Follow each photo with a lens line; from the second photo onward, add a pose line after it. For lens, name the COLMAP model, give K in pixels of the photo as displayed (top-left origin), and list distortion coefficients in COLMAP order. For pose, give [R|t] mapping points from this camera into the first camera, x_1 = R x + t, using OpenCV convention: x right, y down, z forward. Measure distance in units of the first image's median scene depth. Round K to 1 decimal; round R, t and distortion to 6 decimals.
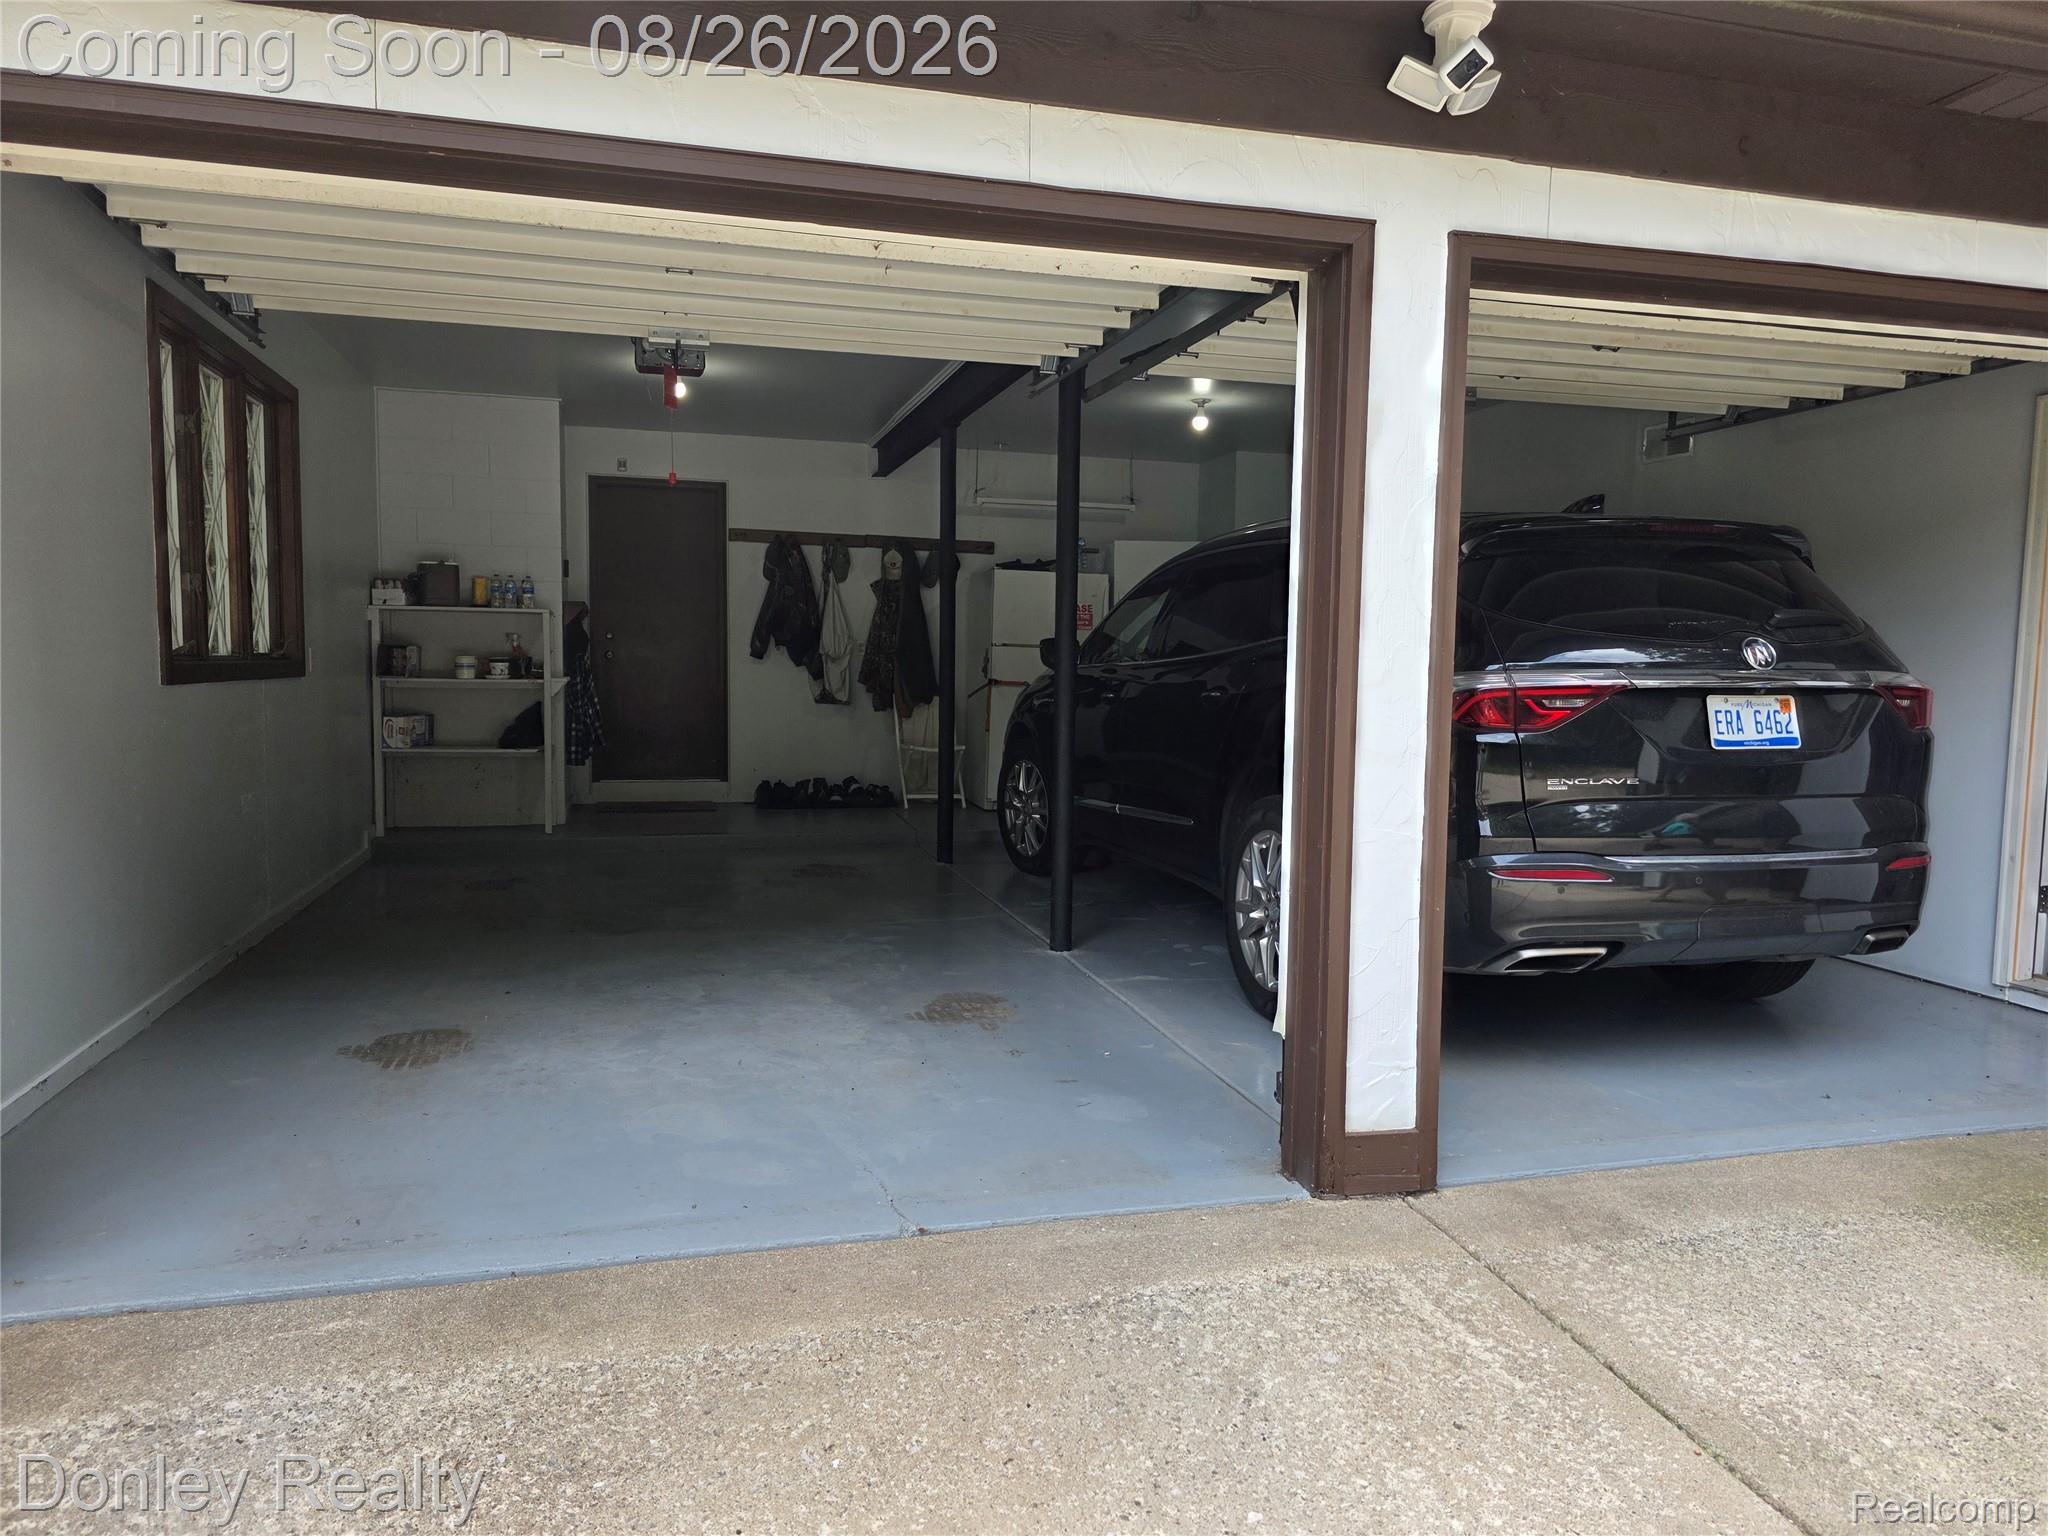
lens RADIAL K [[1384.7, 0, 1024.0], [0, 1384.7, 768.0], [0, 0, 1]] dist [0.077713, -0.090091]
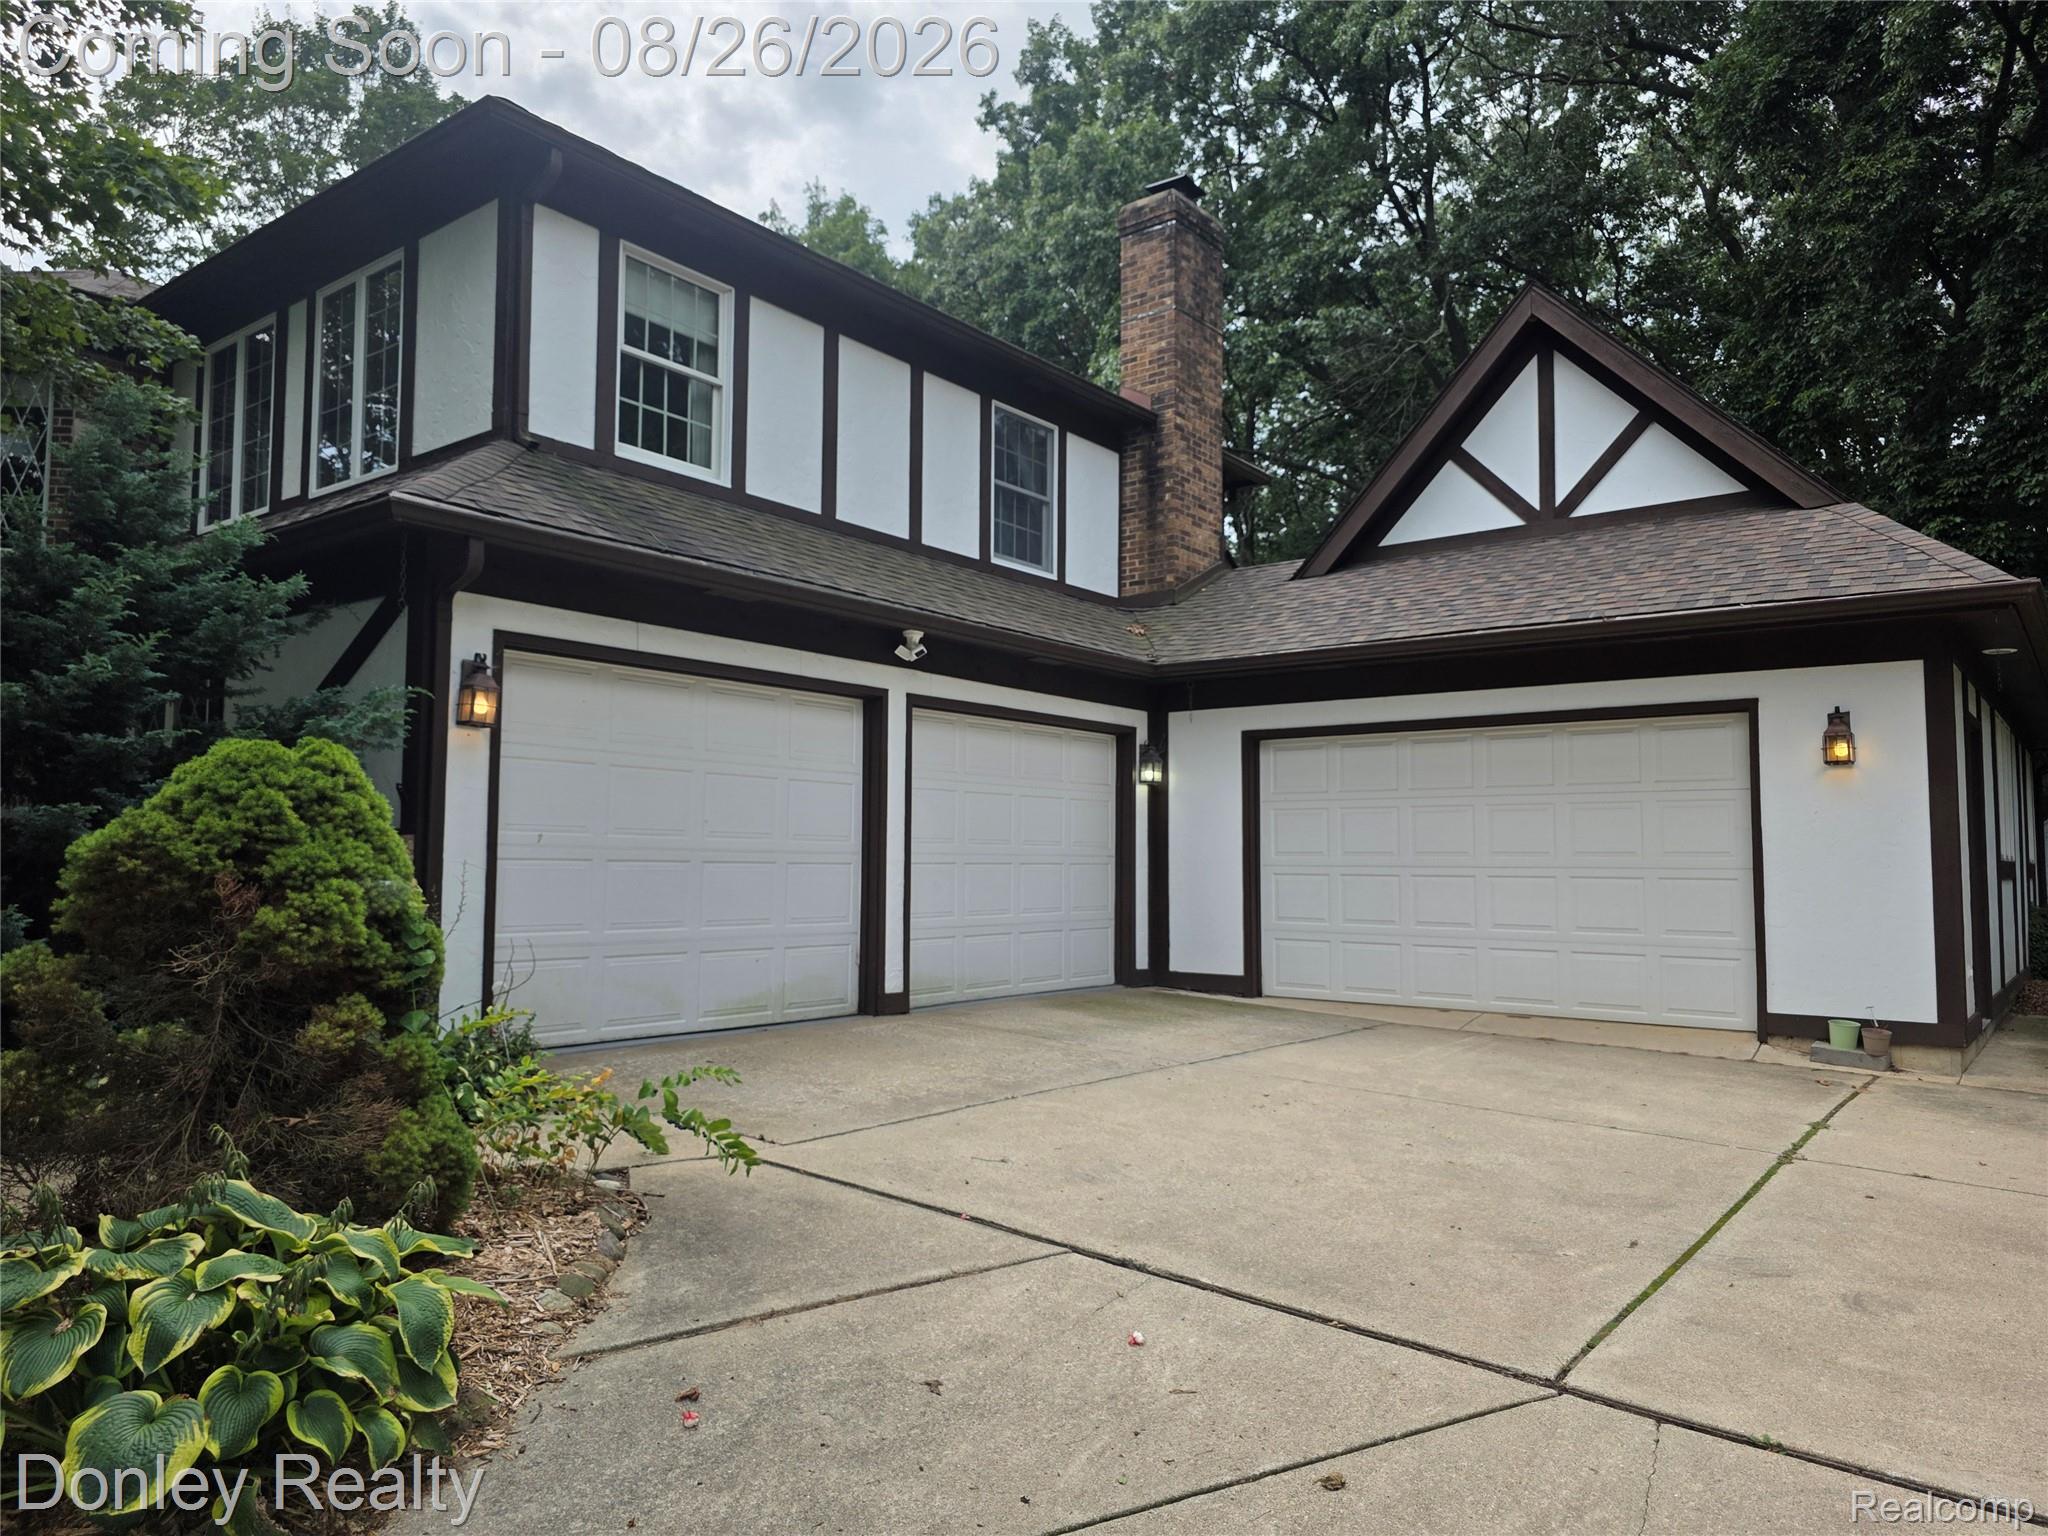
lens RADIAL K [[1392.3, 0, 1024.0], [0, 1392.3, 768.0], [0, 0, 1]] dist [-0.004698, -0.001536]
pose [[0.801976, 0.034304, 0.596370, -1.294963], [0.053770, 0.990151, -0.129263, 0.190642], [-0.594931, 0.135733, 0.792234, -1.546308]]
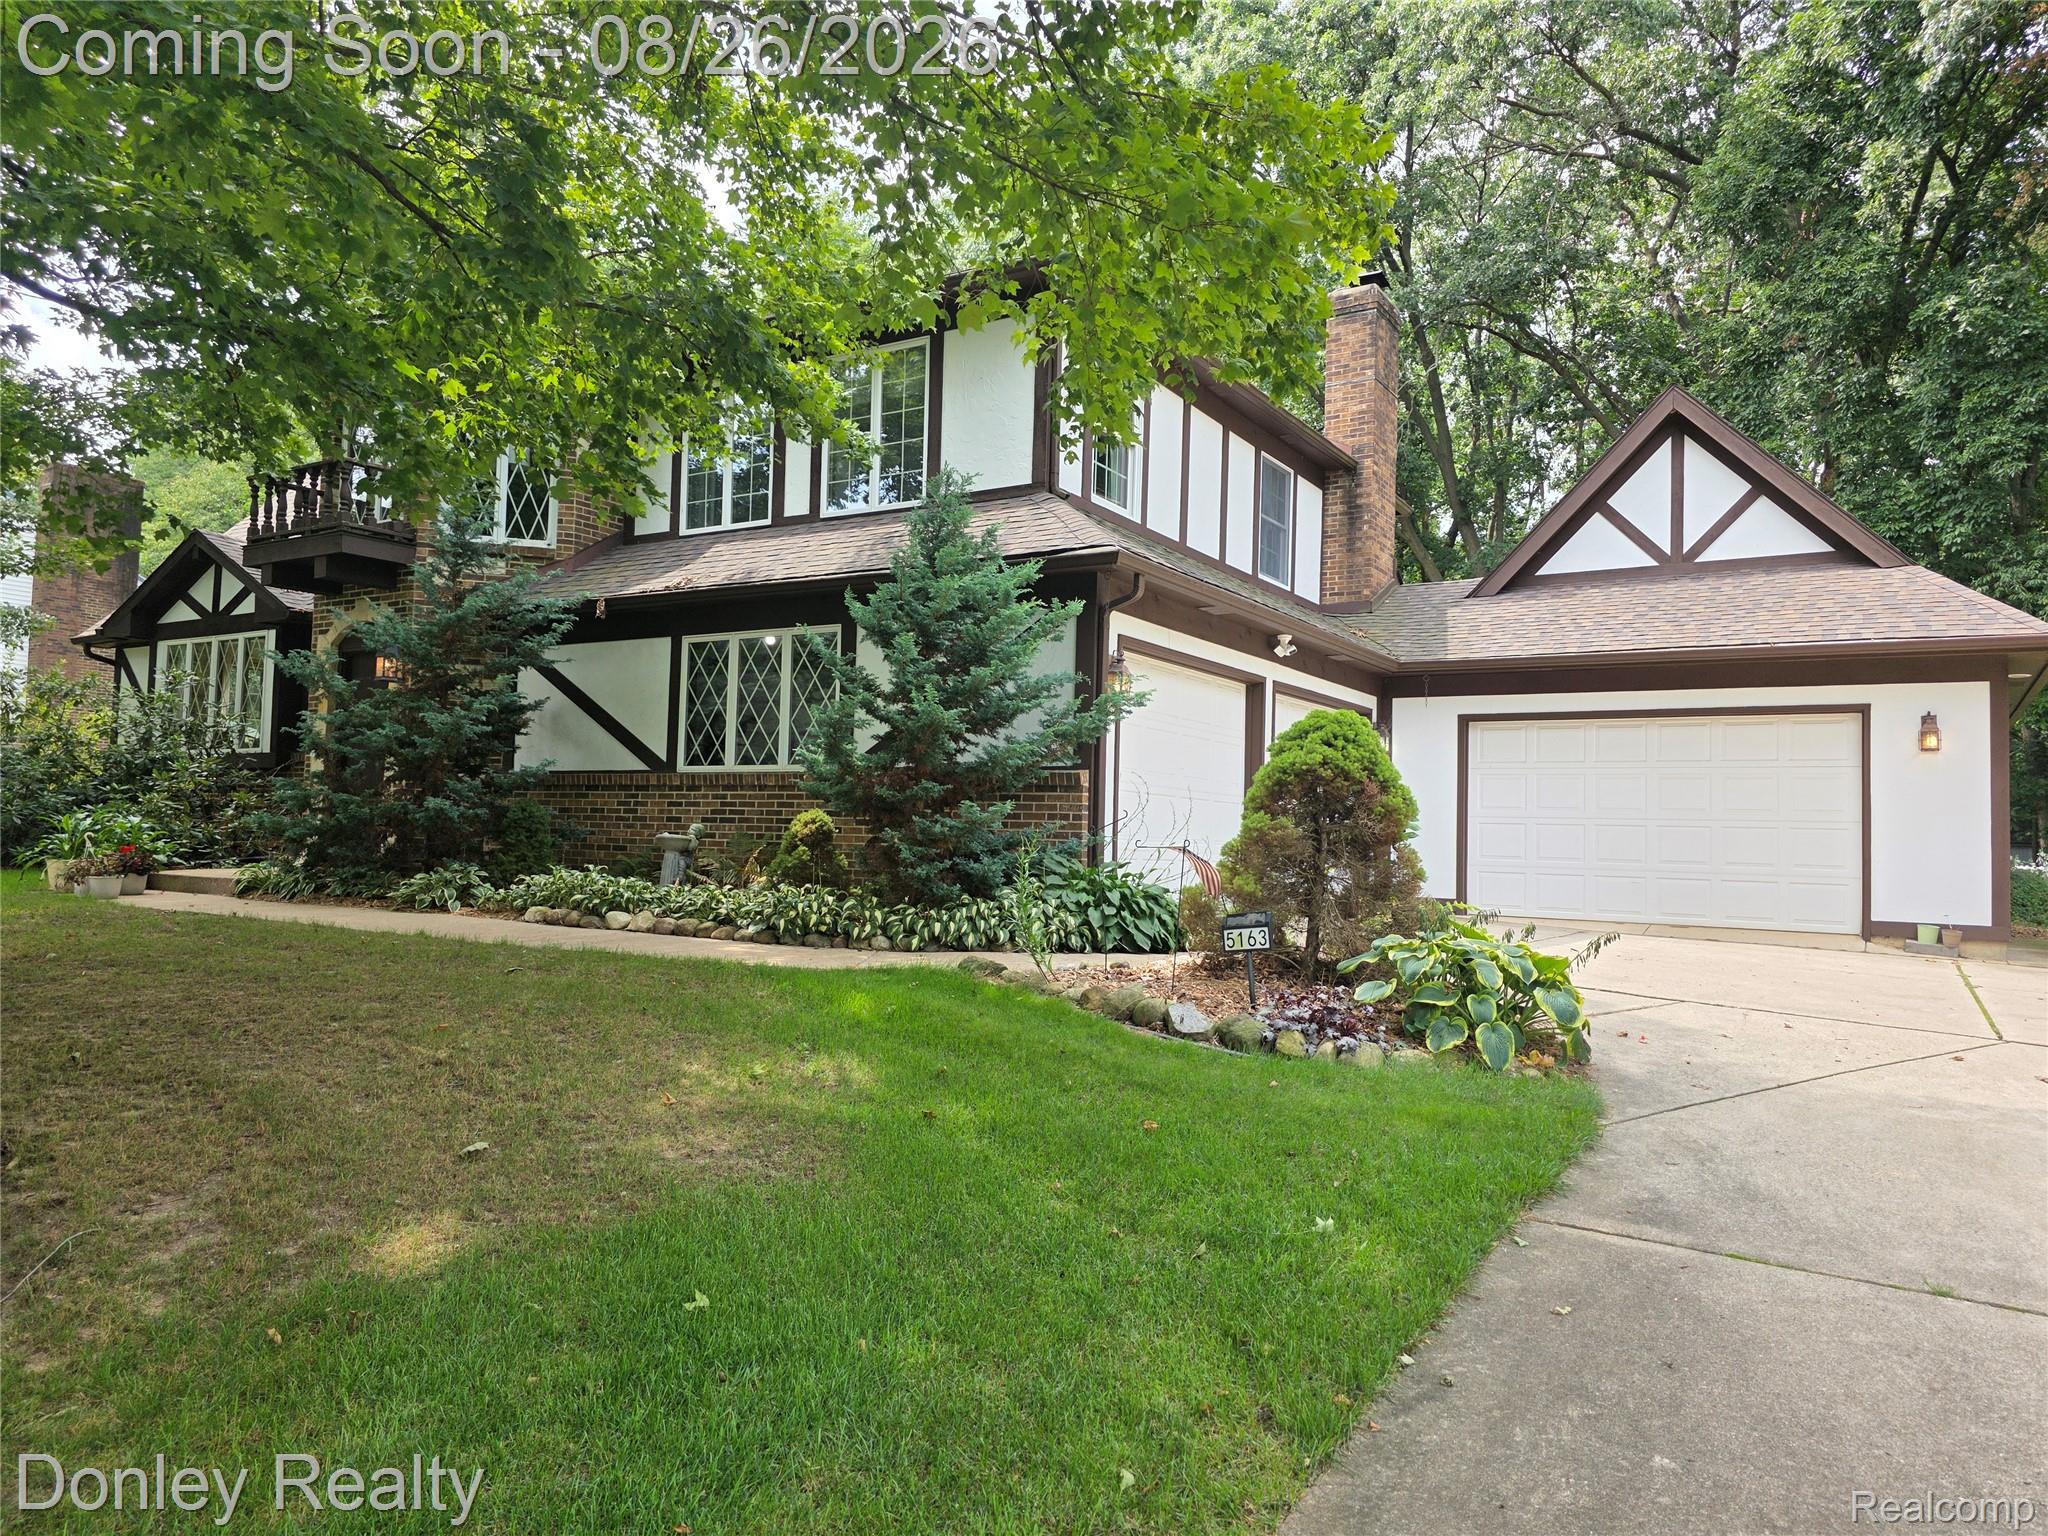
lens RADIAL K [[1354.0, 0, 1024.0], [0, 1354.0, 768.0], [0, 0, 1]] dist [-0.001602, -0.000880]
pose [[0.745426, 0.040439, 0.665361, -2.915444], [0.037570, 0.994023, -0.102506, 0.267067], [-0.665529, 0.101408, 0.739451, -1.471906]]
